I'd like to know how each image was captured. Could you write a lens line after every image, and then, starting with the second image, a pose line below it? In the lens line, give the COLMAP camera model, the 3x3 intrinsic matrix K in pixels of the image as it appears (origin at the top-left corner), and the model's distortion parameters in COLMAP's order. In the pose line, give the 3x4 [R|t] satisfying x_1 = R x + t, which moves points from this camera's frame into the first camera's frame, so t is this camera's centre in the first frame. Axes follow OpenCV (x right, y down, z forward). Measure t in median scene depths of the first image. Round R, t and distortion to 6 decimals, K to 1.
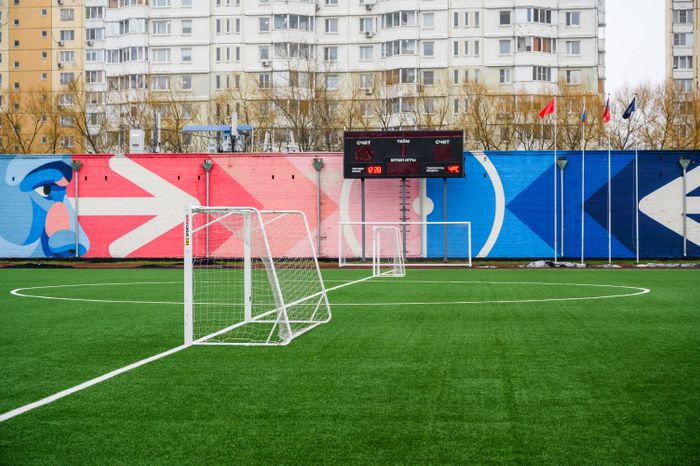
lens RADIAL K [[1461.8, 0, 349.8], [0, 1461.8, 233.3], [0, 0, 1]] dist [0.004511, 0.000000]
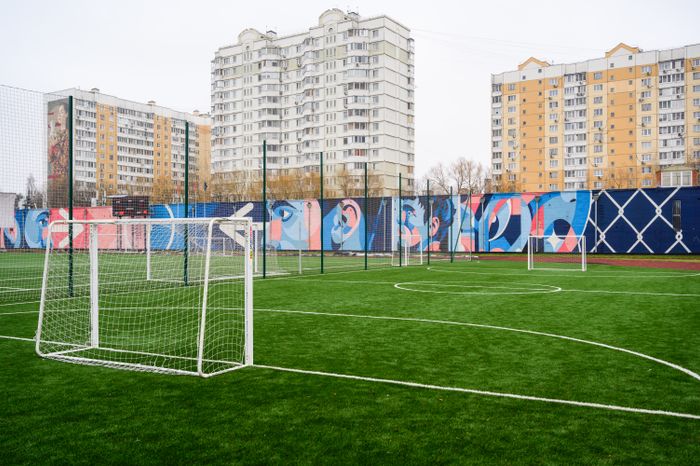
lens RADIAL K [[661.3, 0, 350.9], [0, 661.3, 231.9], [0, 0, 1]] dist [0.000609, 0.000000]
pose [[0.918793, -0.003534, -0.394724, 0.762876], [-0.000592, 0.999946, -0.010331, -0.000623], [0.394739, 0.009726, 0.918742, 0.134750]]
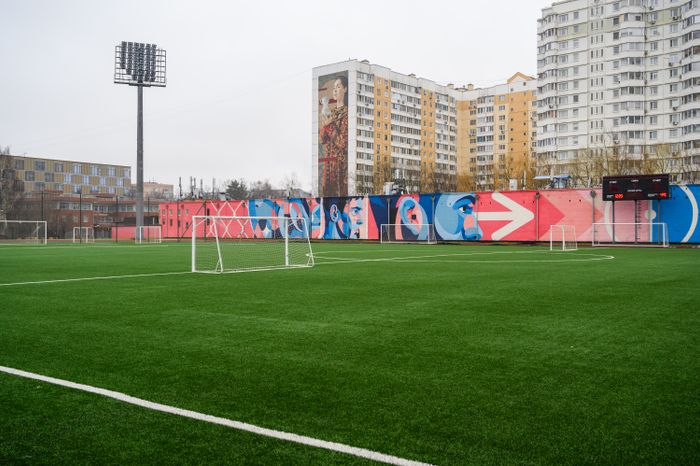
lens RADIAL K [[693.2, 0, 346.3], [0, 693.2, 232.4], [0, 0, 1]] dist [0.013330, 0.000000]
pose [[0.857838, 0.004081, -0.513905, 0.170666], [-0.002025, 0.999988, 0.004561, 0.000841], [0.513917, -0.002872, 0.857835, 0.029914]]
